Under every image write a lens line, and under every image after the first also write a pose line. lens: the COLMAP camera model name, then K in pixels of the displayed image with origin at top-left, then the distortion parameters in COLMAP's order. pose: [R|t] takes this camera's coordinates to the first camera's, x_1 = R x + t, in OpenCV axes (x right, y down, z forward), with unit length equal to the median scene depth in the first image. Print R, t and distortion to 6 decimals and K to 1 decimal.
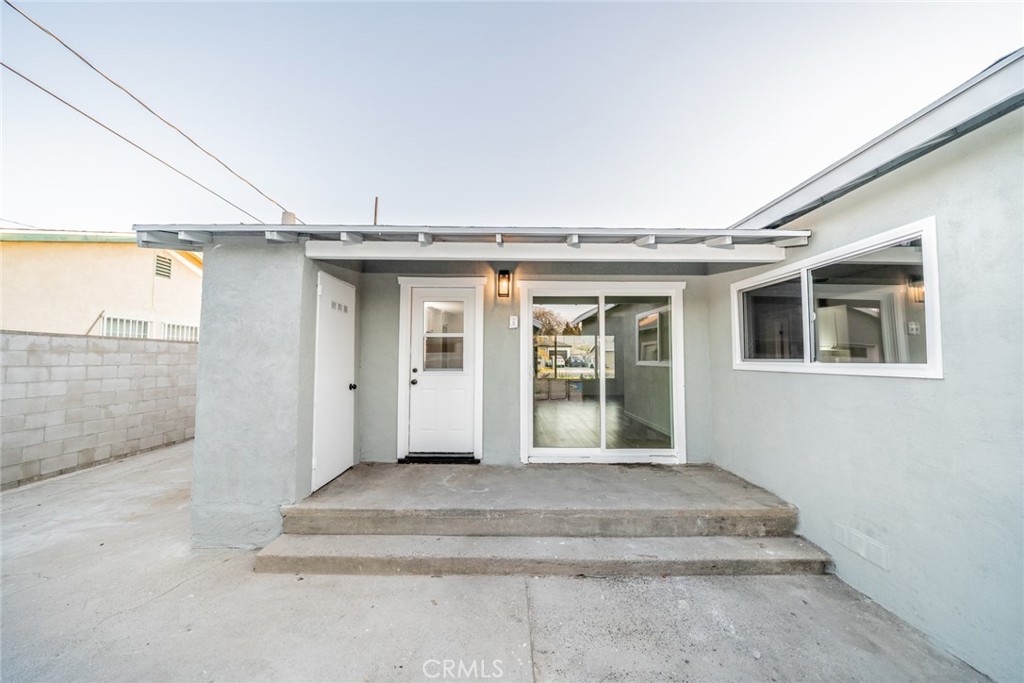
lens RADIAL K [[349.3, 0, 511.0], [0, 349.3, 342.3], [0, 0, 1]] dist [-0.006521, 0.000152]
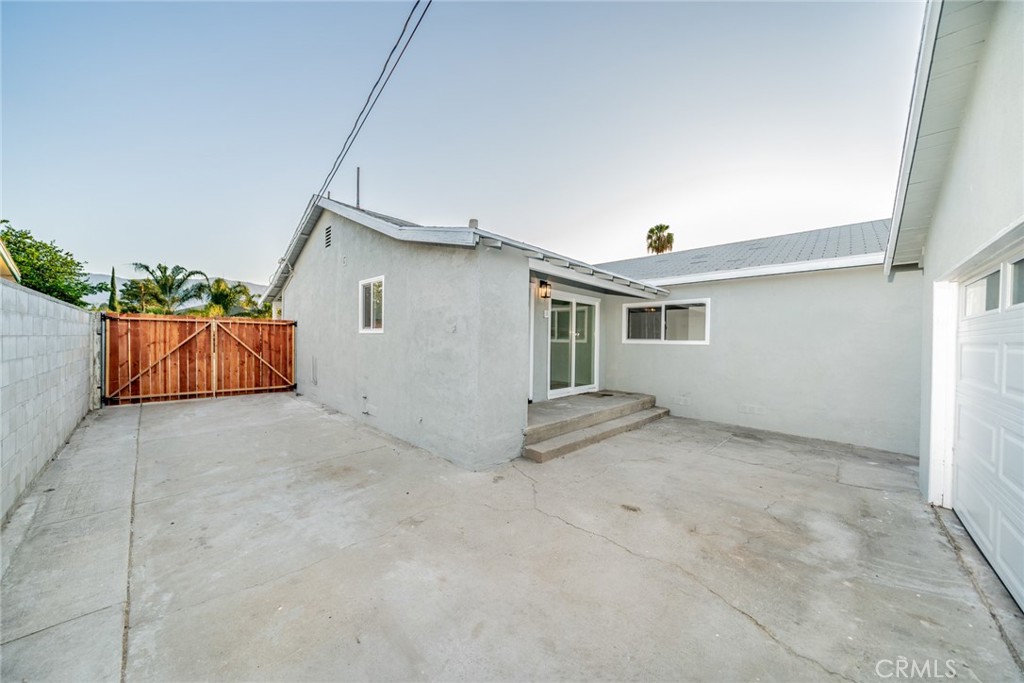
lens RADIAL K [[349.3, 0, 511.1], [0, 349.3, 345.0], [0, 0, 1]] dist [-0.006521, 0.000152]
pose [[0.695784, -0.000205, 0.718251, -1.785571], [-0.049932, 0.997567, 0.048654, 0.021614], [-0.716514, -0.069716, 0.694080, -0.015280]]
